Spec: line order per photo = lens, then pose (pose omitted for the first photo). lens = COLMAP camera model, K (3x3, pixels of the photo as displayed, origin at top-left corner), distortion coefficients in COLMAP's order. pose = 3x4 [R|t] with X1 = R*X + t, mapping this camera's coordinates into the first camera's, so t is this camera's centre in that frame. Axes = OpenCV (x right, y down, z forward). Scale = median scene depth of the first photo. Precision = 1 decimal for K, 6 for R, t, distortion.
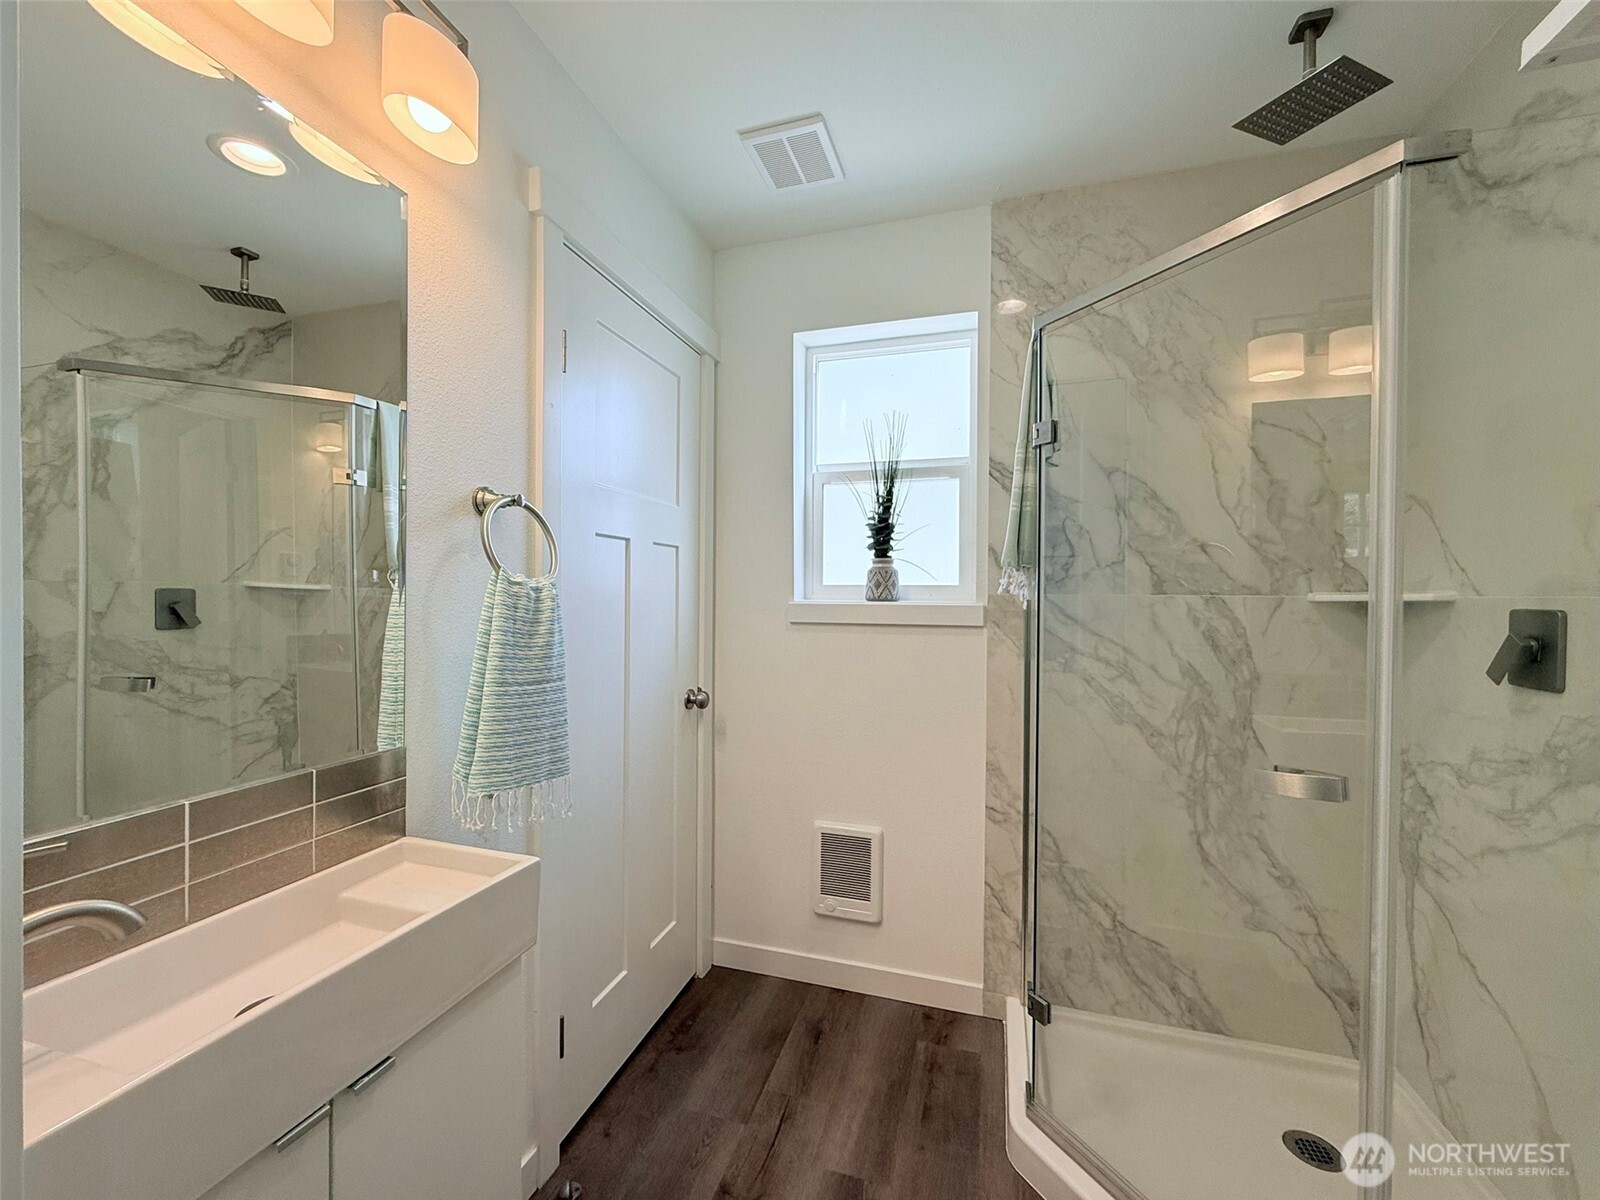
lens RADIAL K [[640.1, 0, 800.0], [0, 640.1, 600.0], [0, 0, 1]] dist [0.000650, -0.000082]
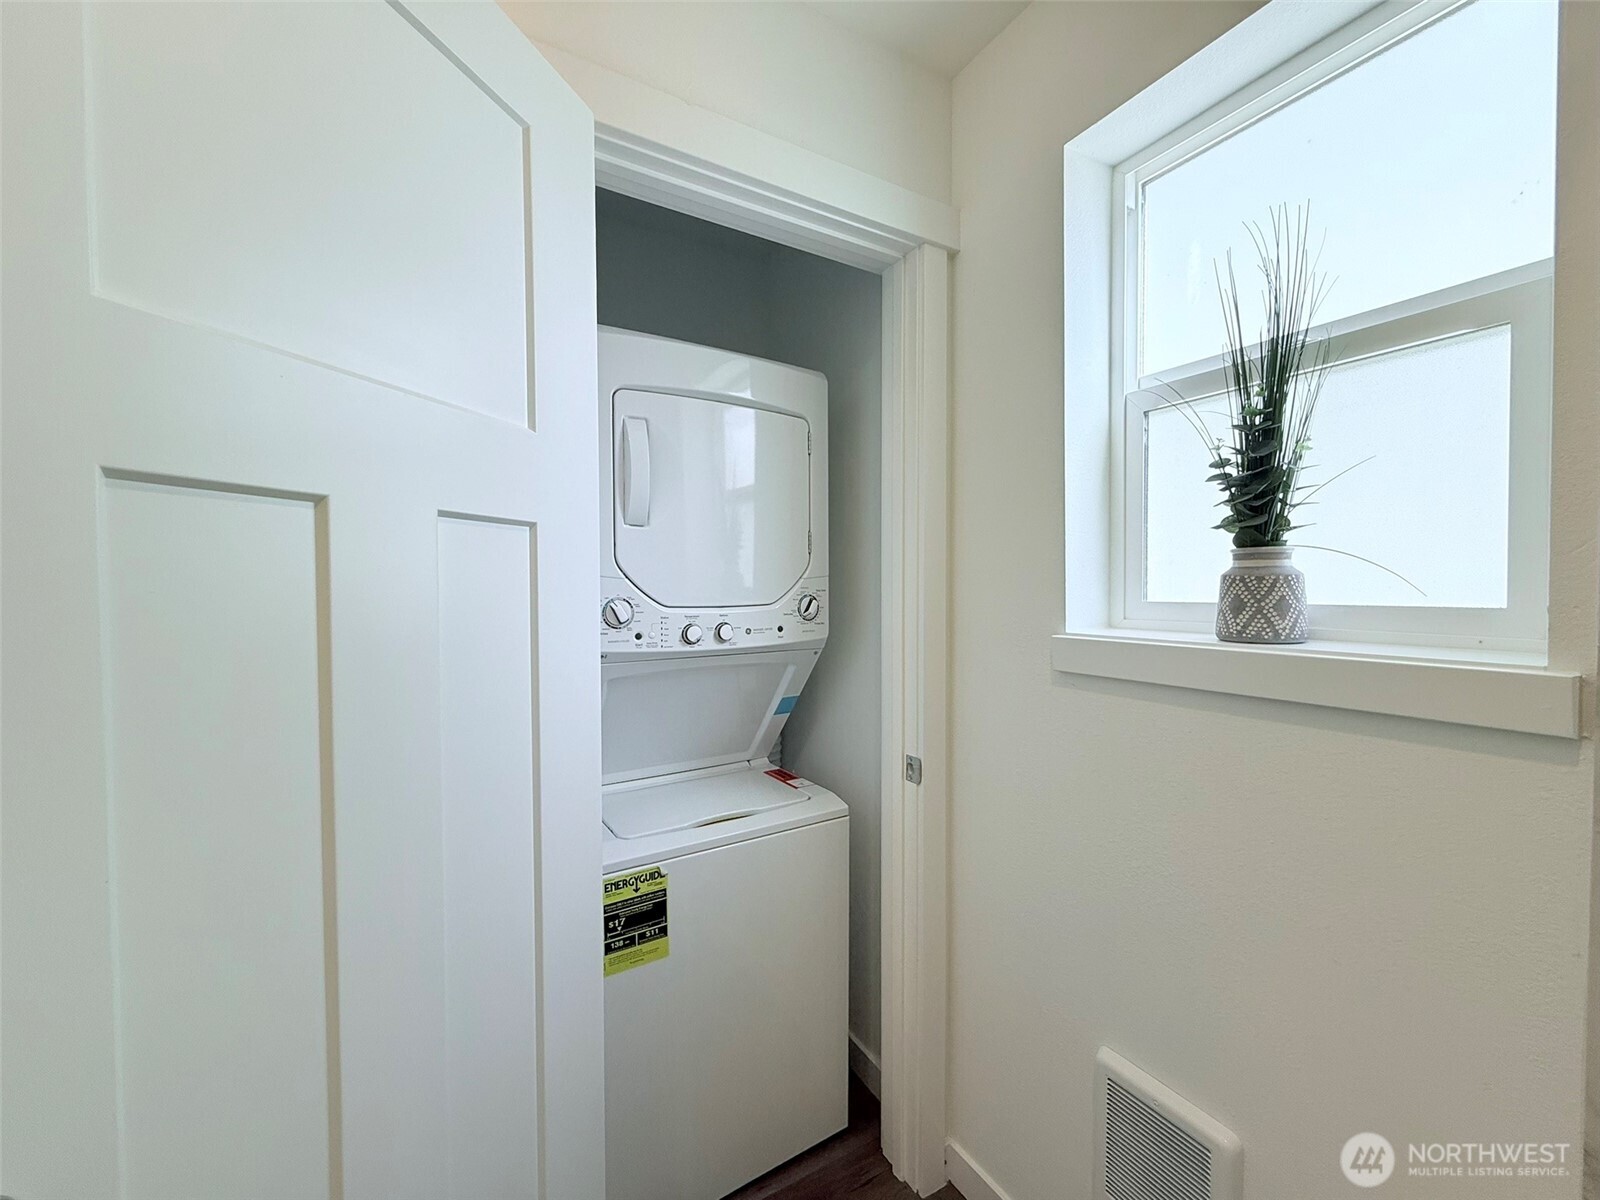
lens RADIAL K [[640.1, 0, 800.0], [0, 640.1, 600.0], [0, 0, 1]] dist [0.000650, -0.000082]
pose [[0.748396, -0.002247, -0.663248, 0.187549], [0.012783, 0.999857, 0.011037, -0.036754], [0.663129, -0.016738, 0.748318, 0.436303]]
